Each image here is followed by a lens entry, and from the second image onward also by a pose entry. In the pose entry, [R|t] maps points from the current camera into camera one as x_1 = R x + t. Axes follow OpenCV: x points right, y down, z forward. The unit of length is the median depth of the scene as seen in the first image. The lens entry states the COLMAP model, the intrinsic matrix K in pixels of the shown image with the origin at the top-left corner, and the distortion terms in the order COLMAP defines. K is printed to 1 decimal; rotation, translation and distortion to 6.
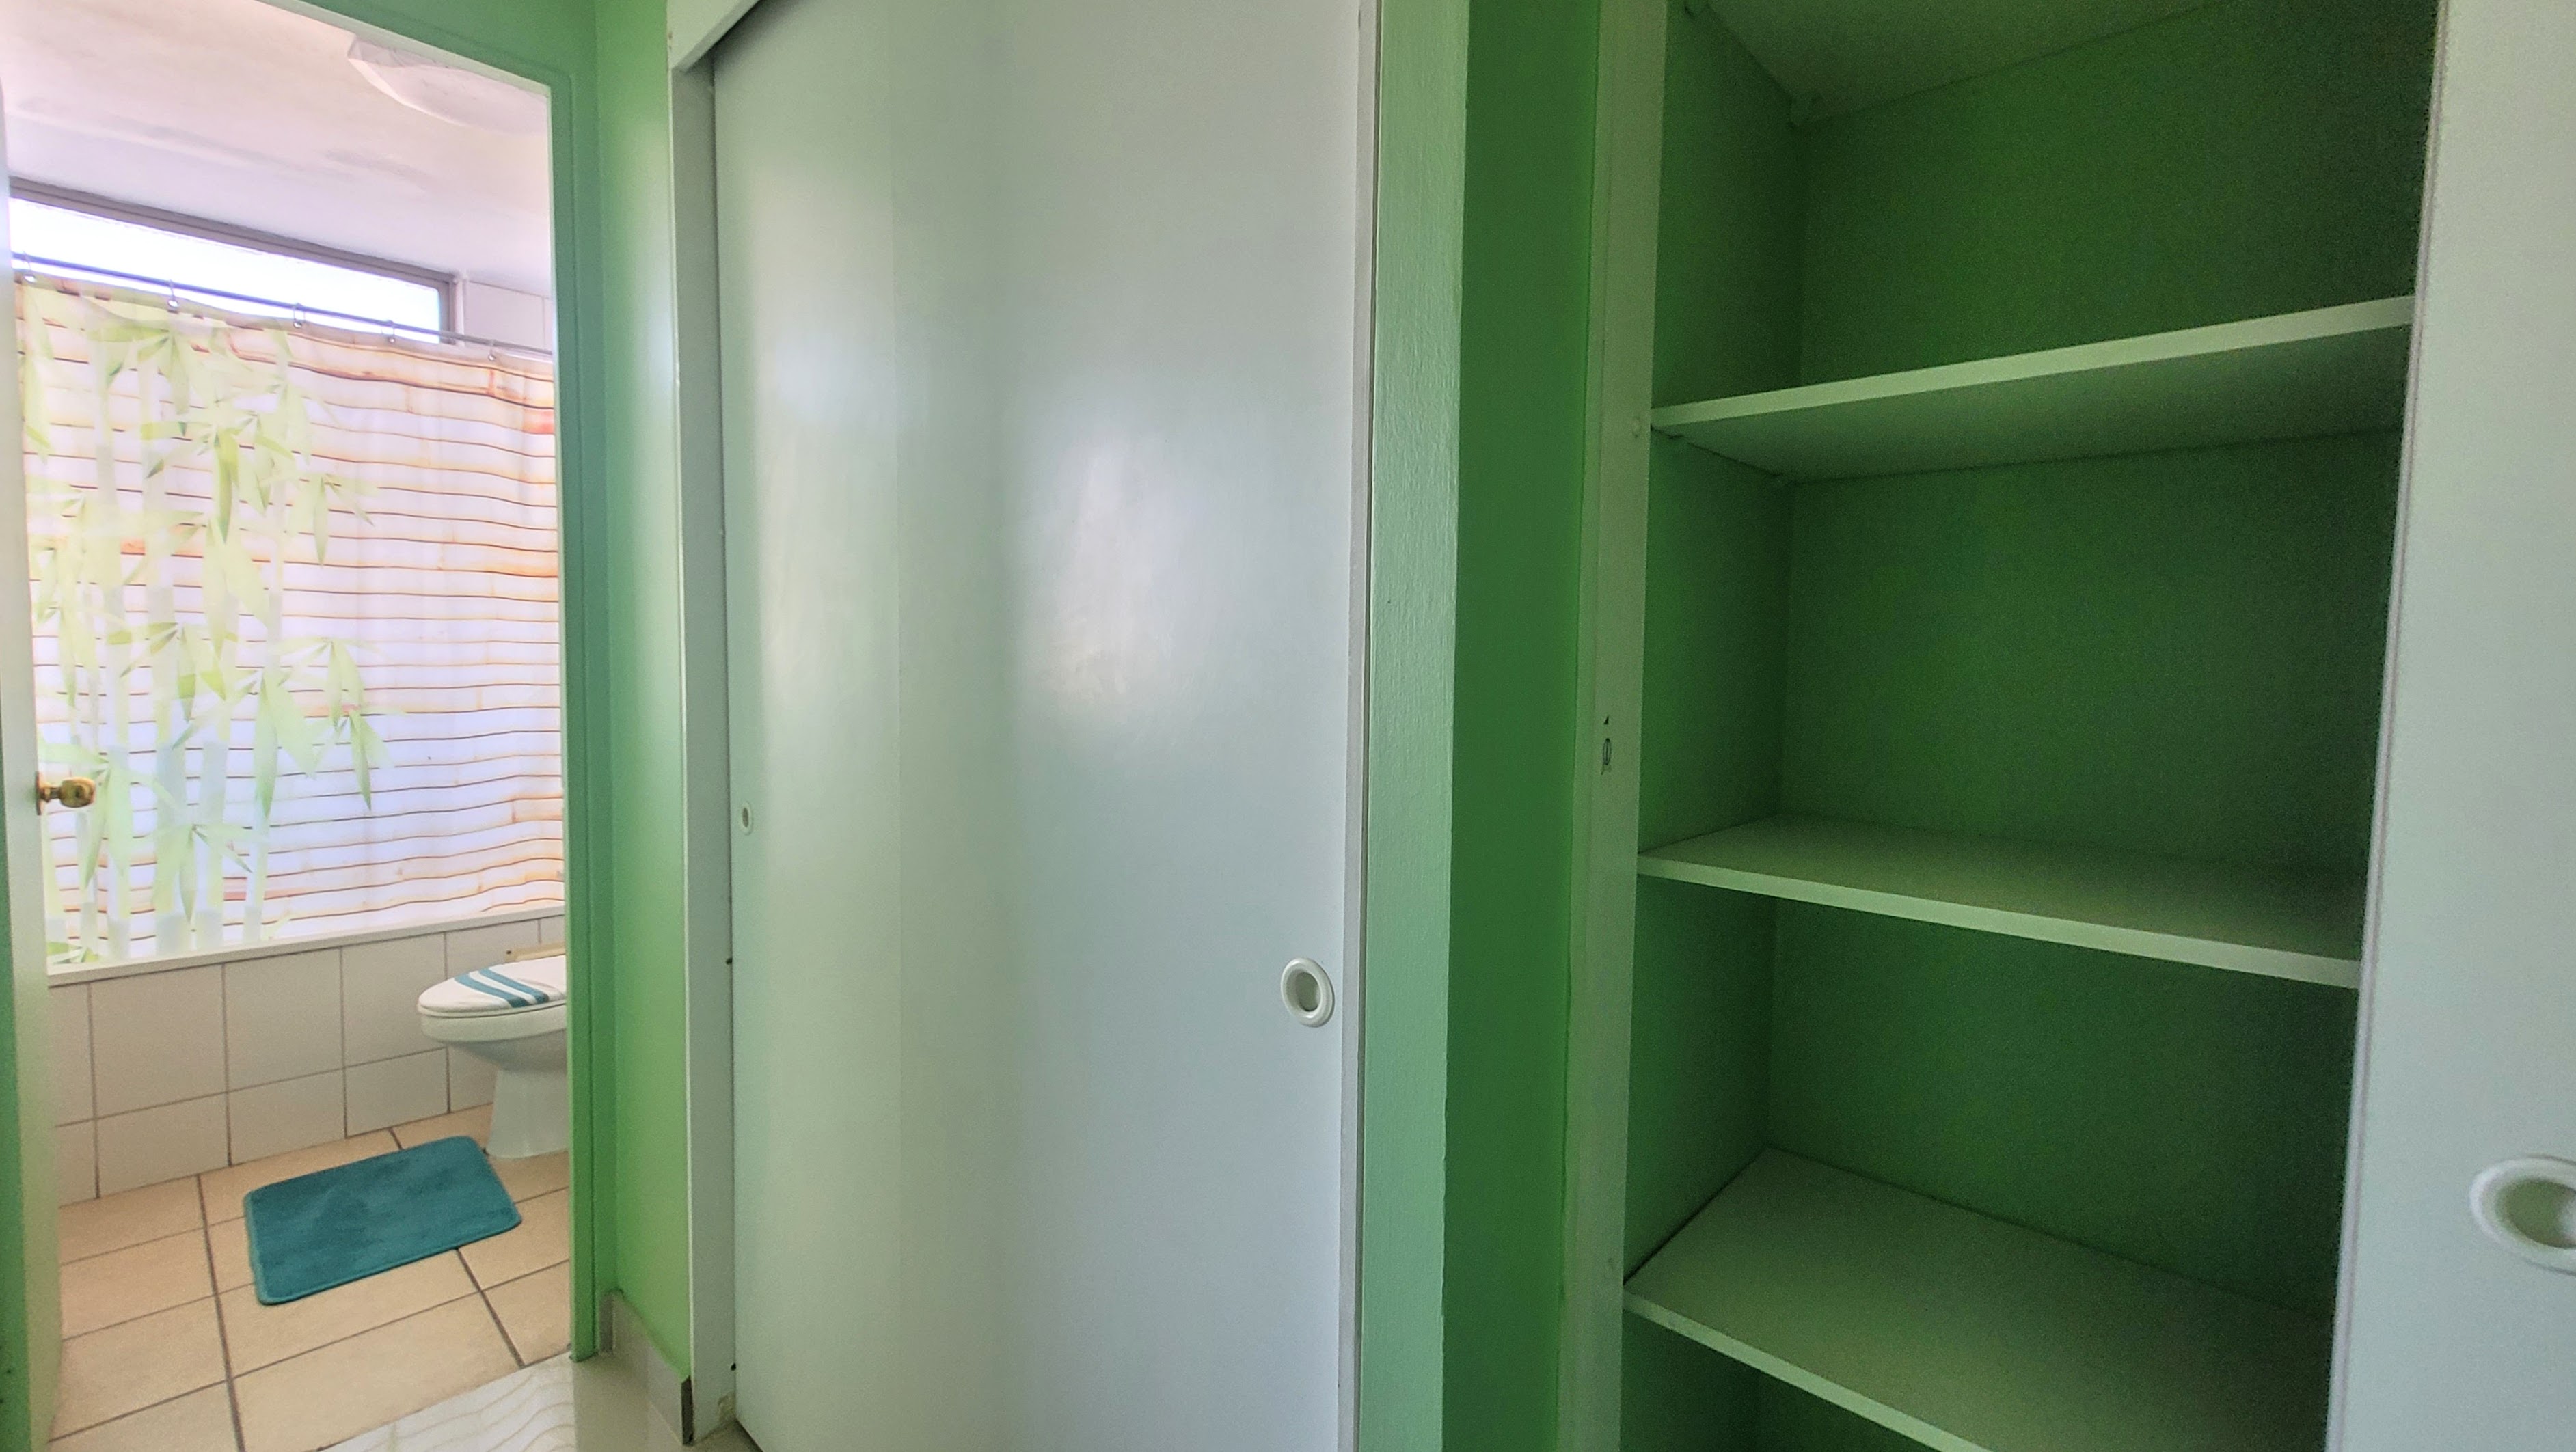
lens RADIAL K [[1048.5, 0, 1285.2], [0, 1048.5, 728.4], [0, 0, 1]] dist [-0.000617, -0.000599]
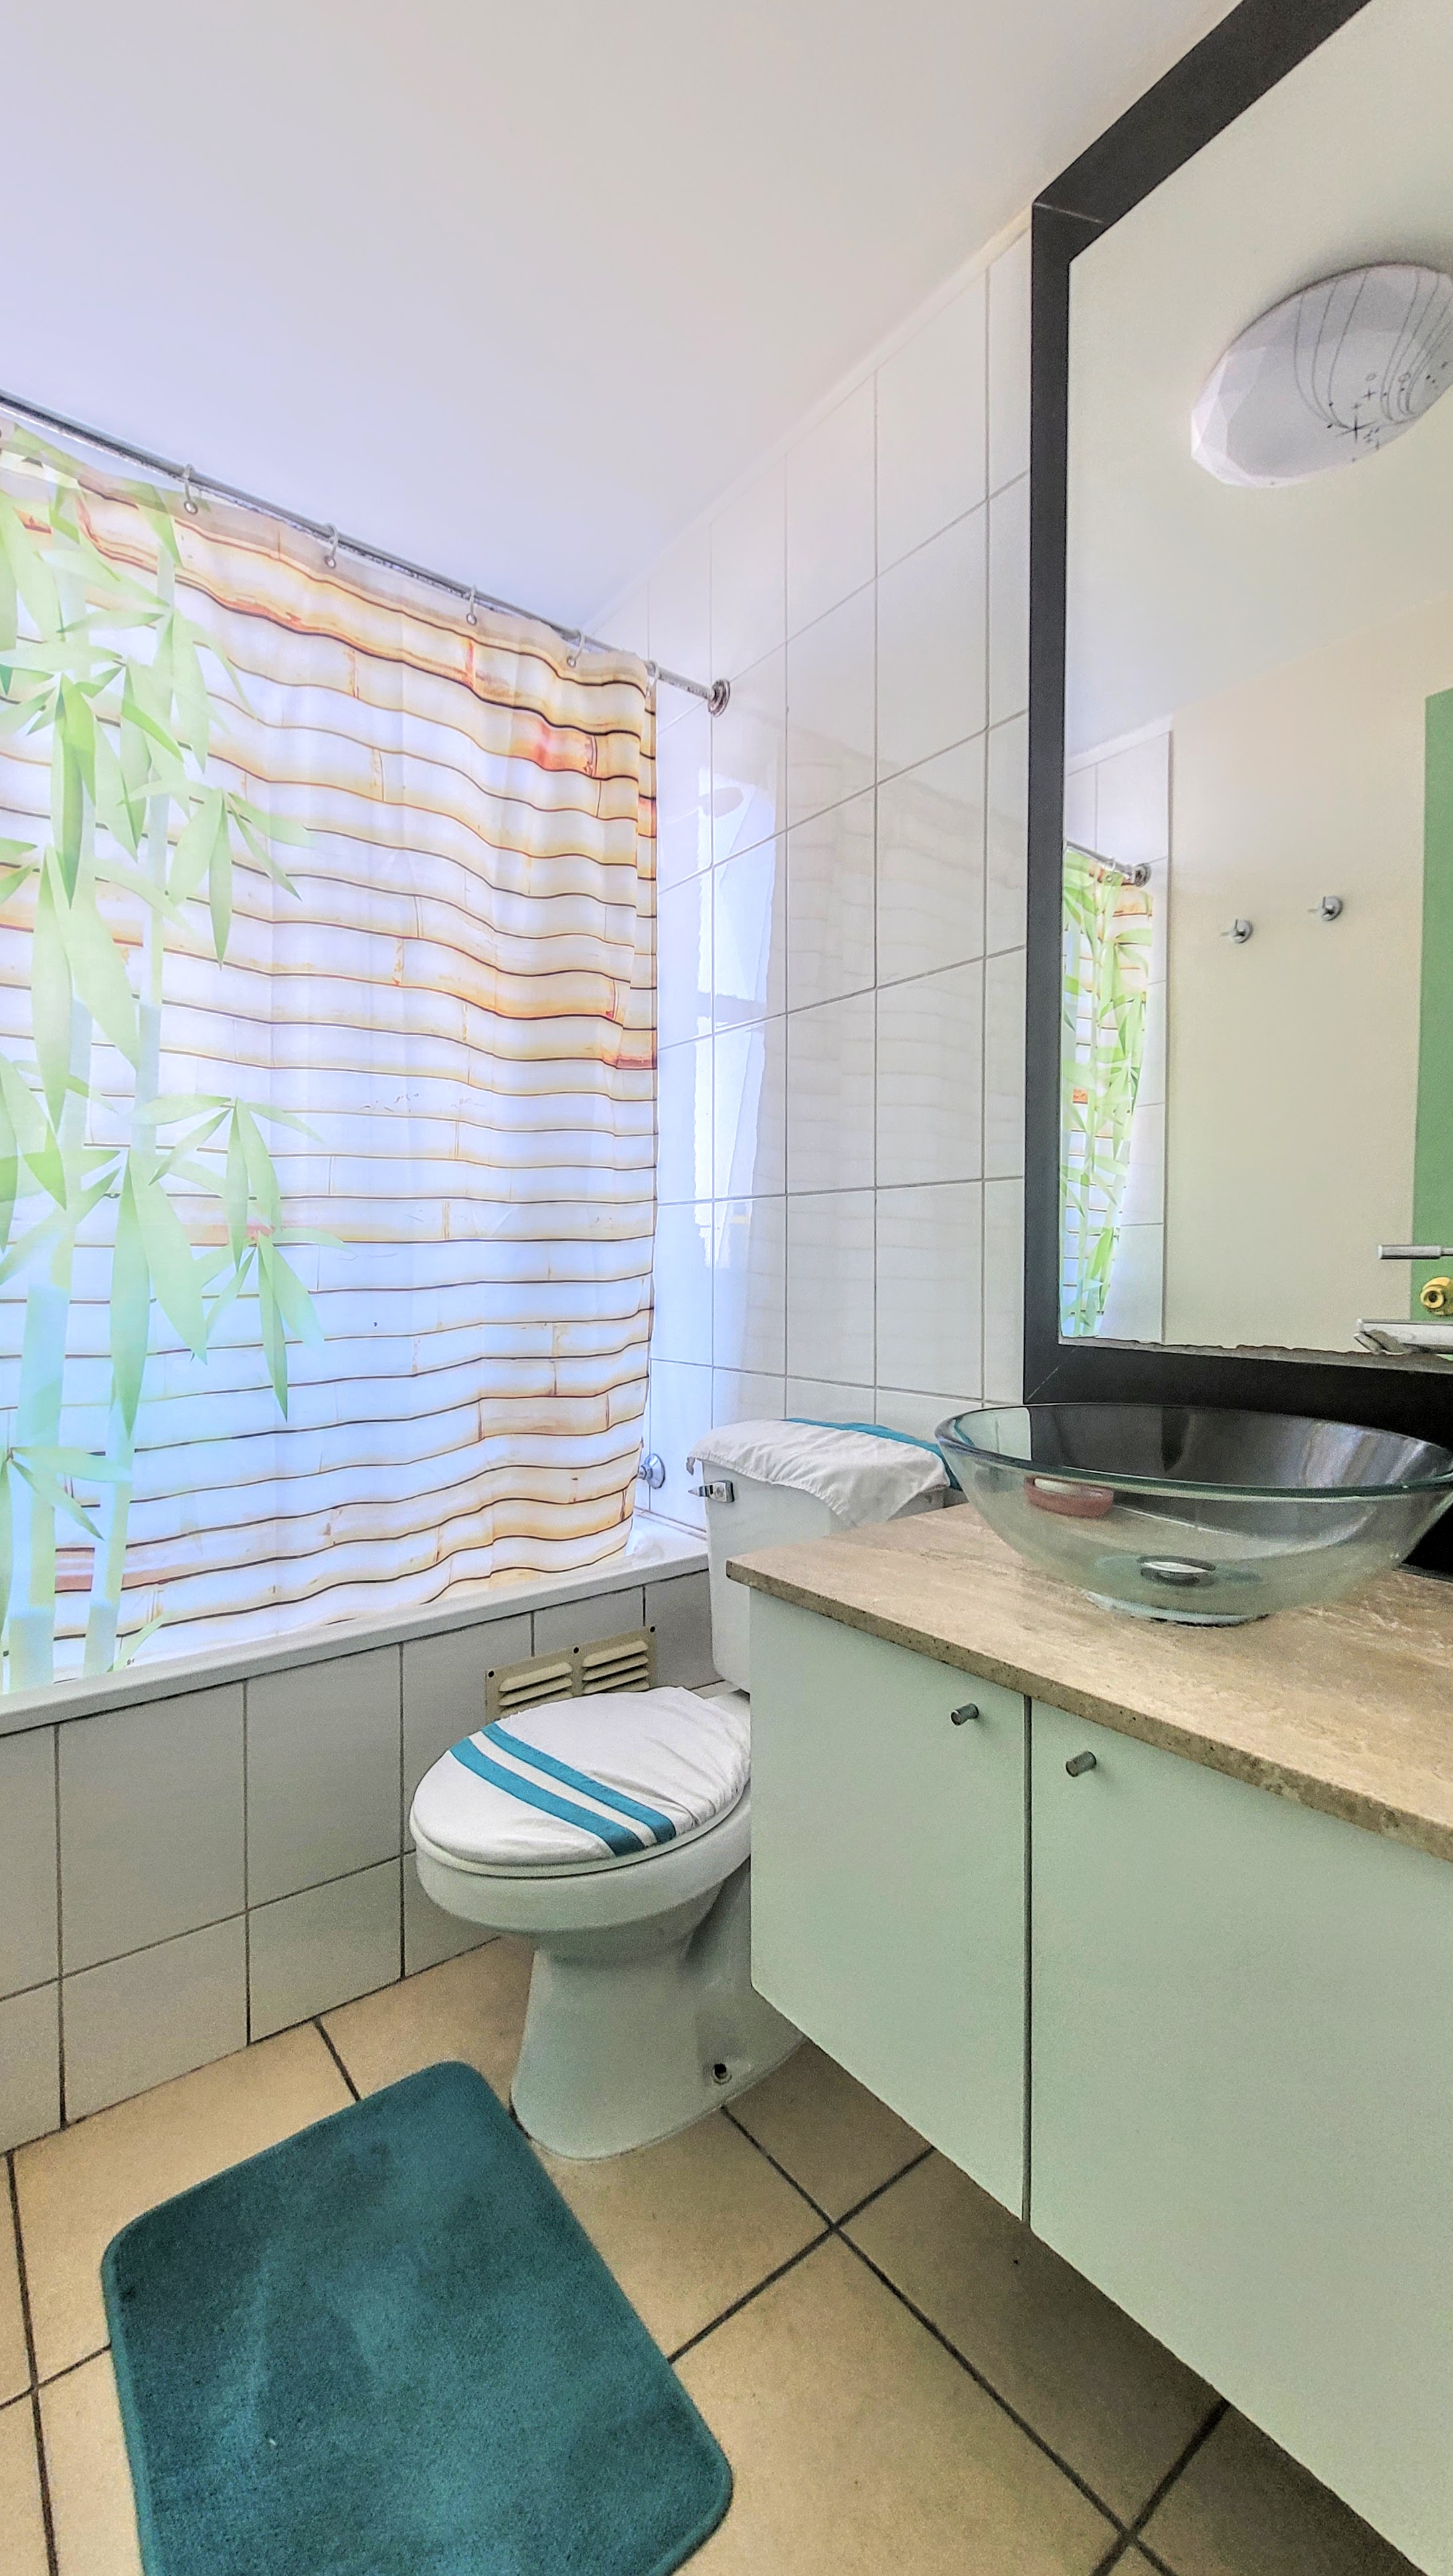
lens RADIAL K [[1048.7, 0, 766.9], [0, 1048.7, 1296.0], [0, 0, 1]] dist [-0.000617, -0.000599]
pose [[0.988424, -0.011028, -0.151315, -0.577632], [0.006675, 0.999550, -0.029241, 0.033693], [0.151570, 0.027892, 0.988053, 0.528937]]
